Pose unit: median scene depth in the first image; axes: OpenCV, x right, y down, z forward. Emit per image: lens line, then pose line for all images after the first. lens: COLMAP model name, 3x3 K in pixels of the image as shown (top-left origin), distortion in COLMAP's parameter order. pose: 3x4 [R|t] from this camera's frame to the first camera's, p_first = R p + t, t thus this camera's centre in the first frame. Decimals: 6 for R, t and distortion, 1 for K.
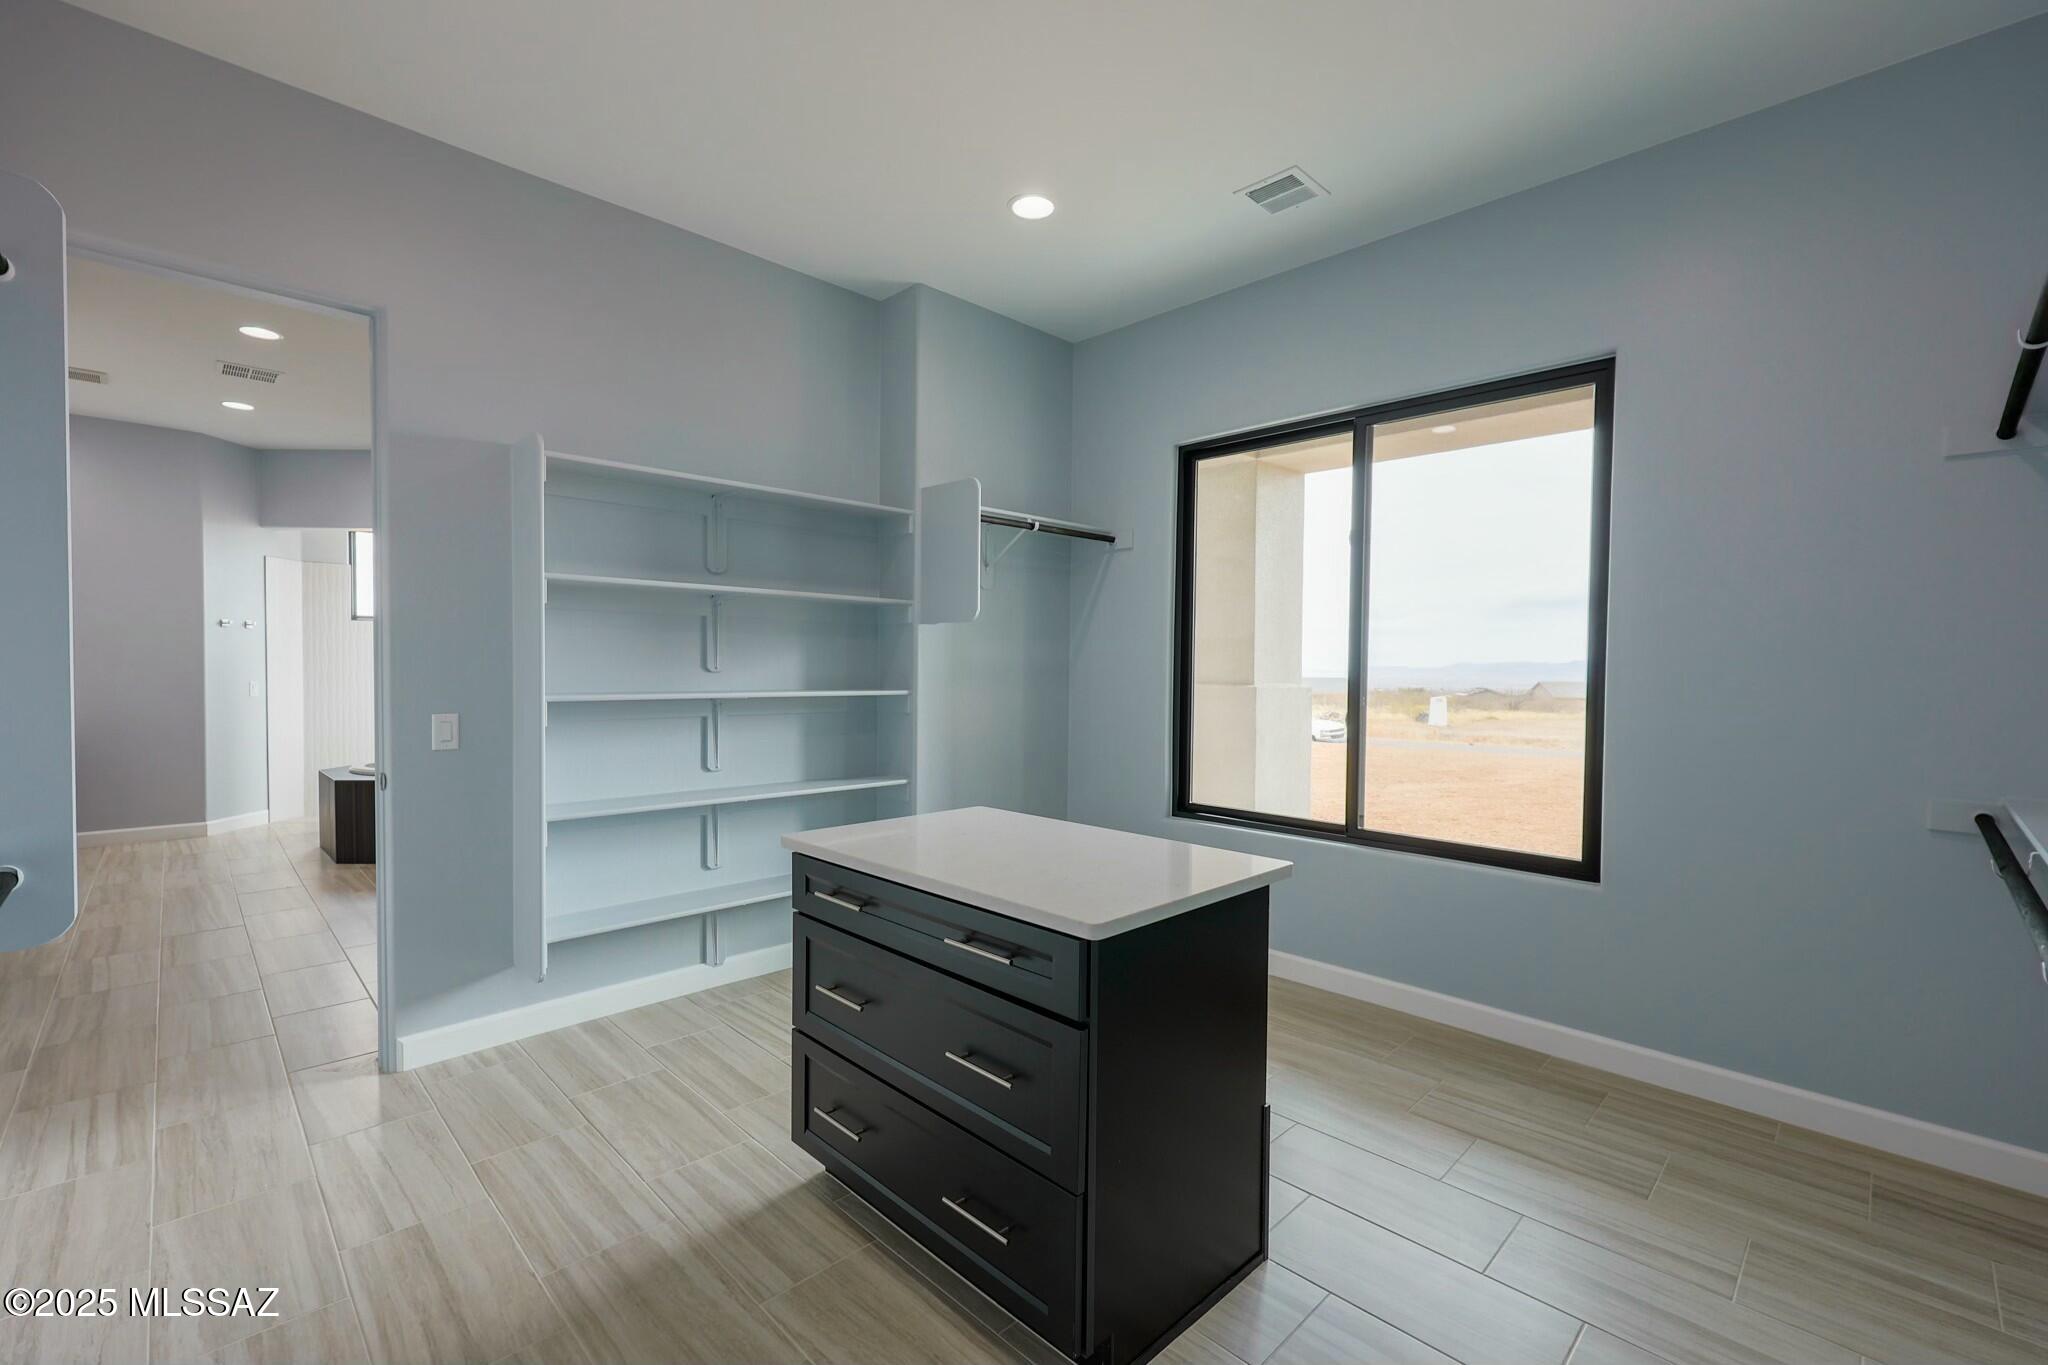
lens RADIAL K [[877.3, 0, 1025.5], [0, 877.3, 682.6], [0, 0, 1]] dist [0.001833, 0.000364]
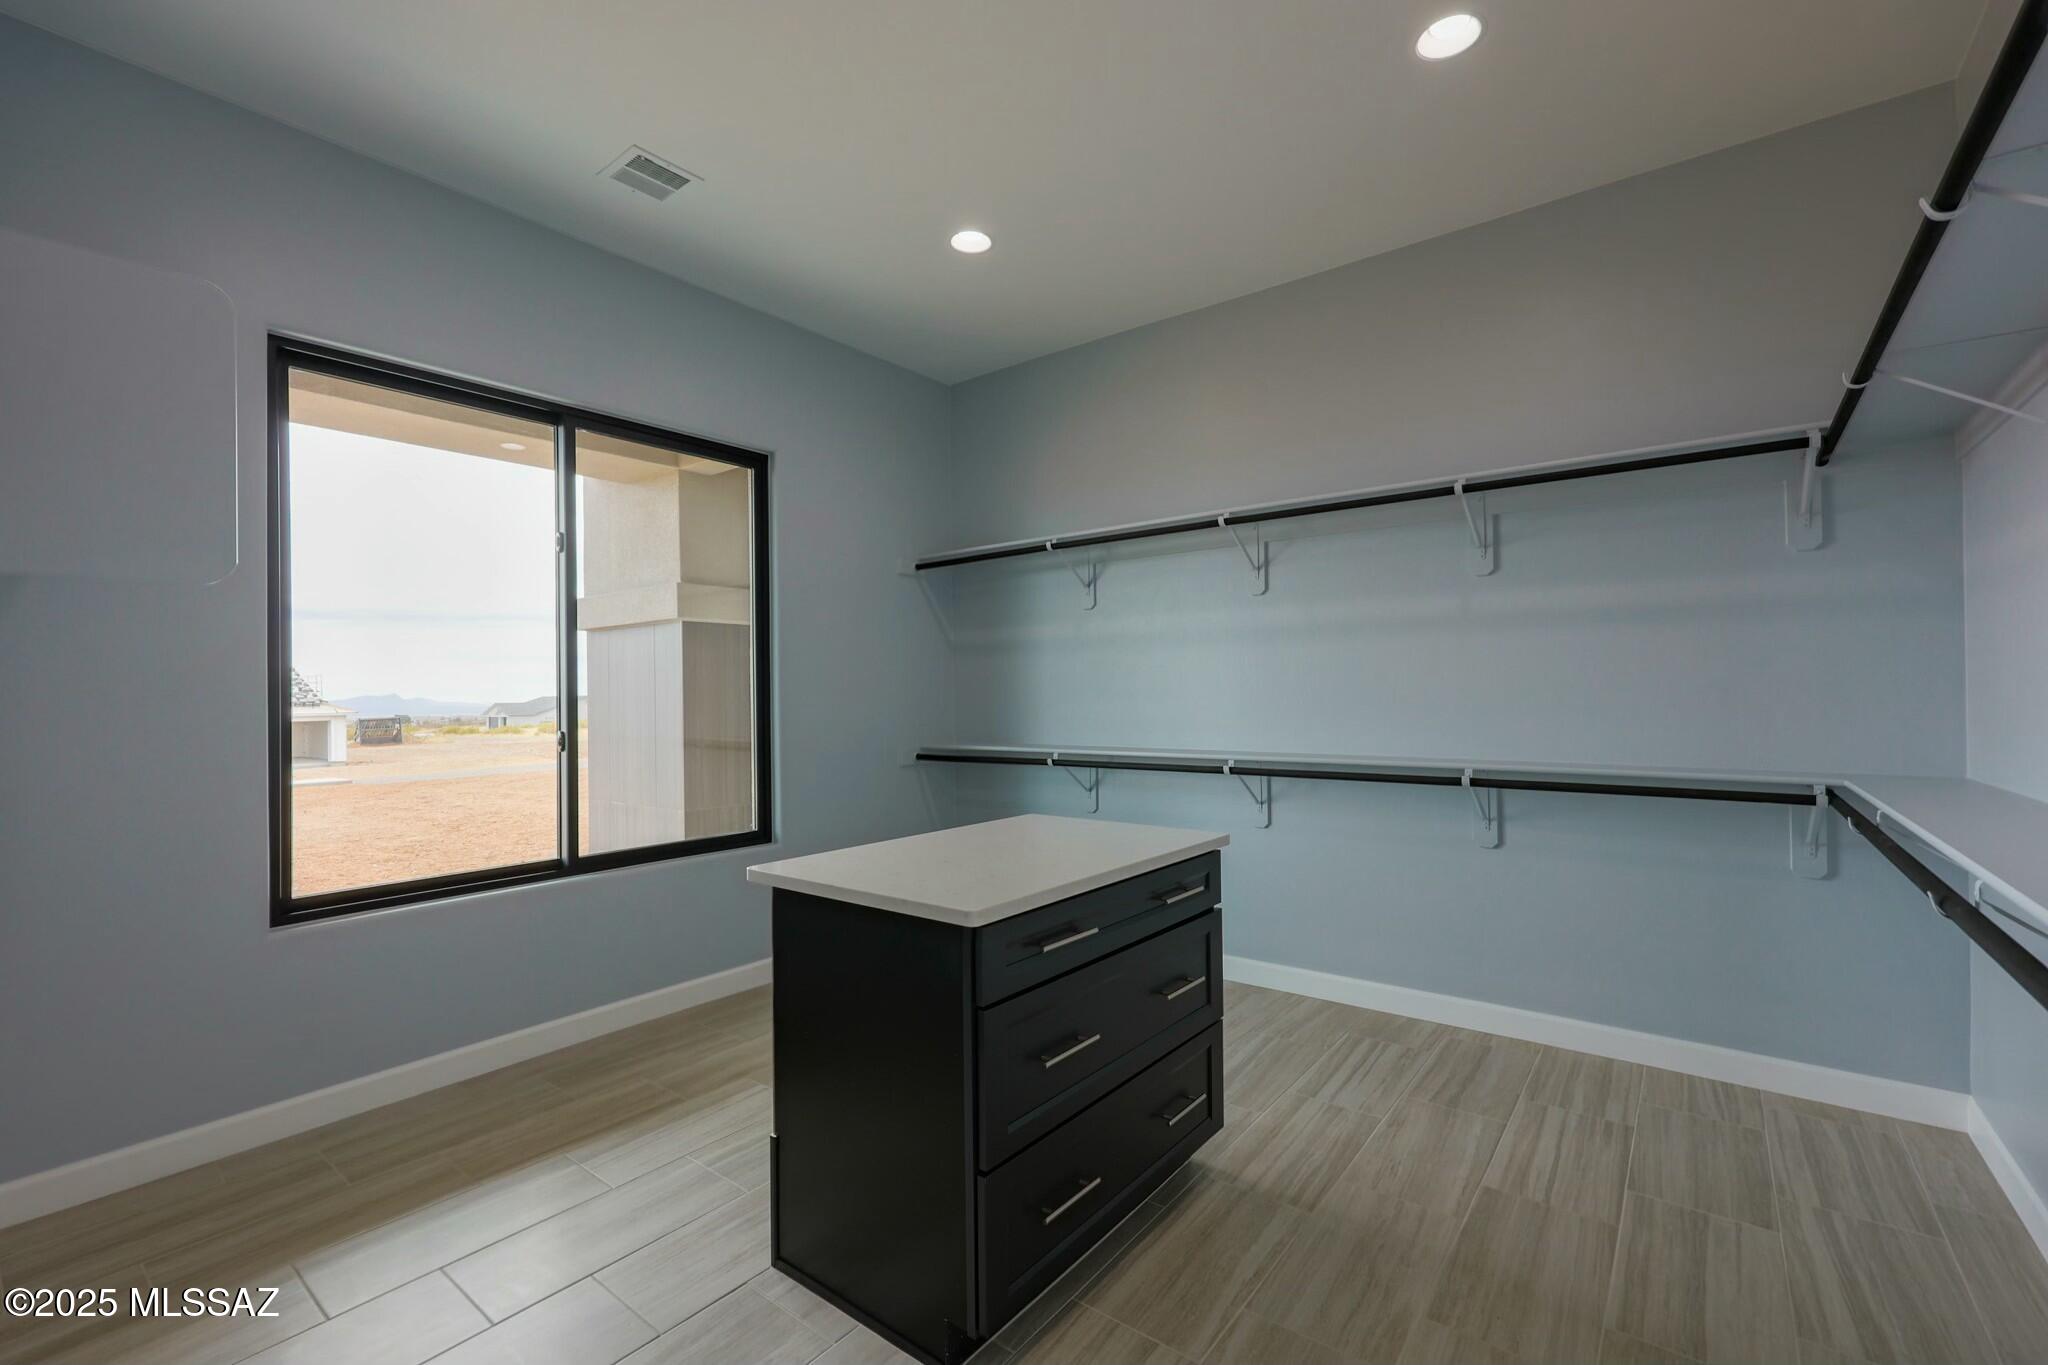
lens RADIAL K [[875.1, 0, 1027.7], [0, 875.1, 687.6], [0, 0, 1]] dist [-0.006458, 0.000110]
pose [[-0.133226, 0.003304, 0.991080, -0.690383], [0.032100, 0.999484, 0.000983, 0.000745], [-0.990566, 0.031944, -0.133264, 0.747832]]
